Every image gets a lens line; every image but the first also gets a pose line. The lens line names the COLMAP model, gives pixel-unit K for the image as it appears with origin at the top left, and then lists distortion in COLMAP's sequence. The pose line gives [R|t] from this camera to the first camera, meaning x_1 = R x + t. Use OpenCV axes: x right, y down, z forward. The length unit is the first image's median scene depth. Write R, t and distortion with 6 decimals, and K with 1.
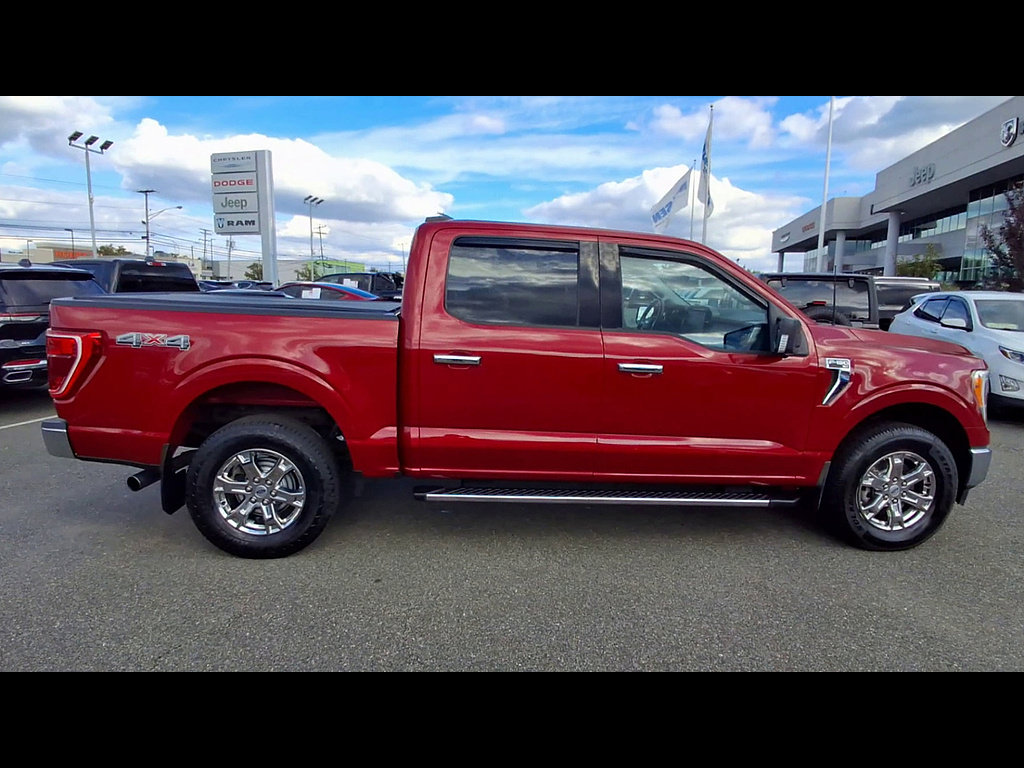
lens RADIAL K [[564.5, 0, 523.6], [0, 564.5, 376.5], [0, 0, 1]] dist [0.025403, -0.031252]
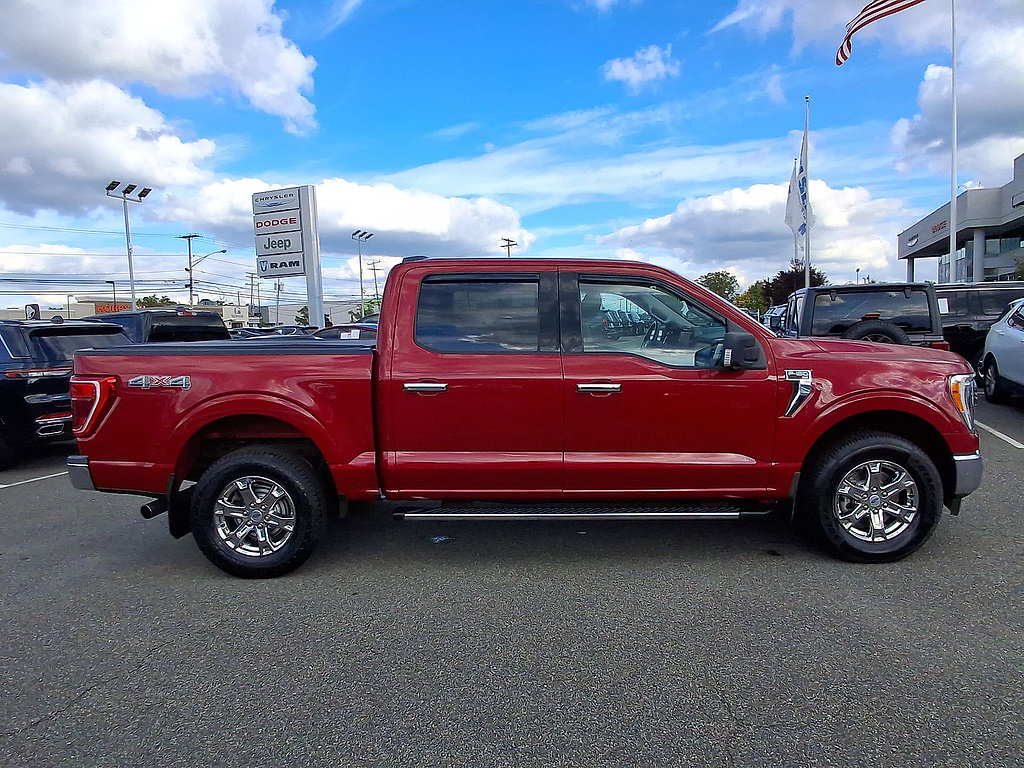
lens RADIAL K [[671.6, 0, 562.3], [0, 671.6, 384.4], [0, 0, 1]] dist [0.004010, 0.000787]
pose [[0.995125, -0.045774, -0.087361, 0.131667], [0.040685, 0.997419, -0.059170, 0.026694], [0.089844, 0.055327, 0.994418, -0.131347]]
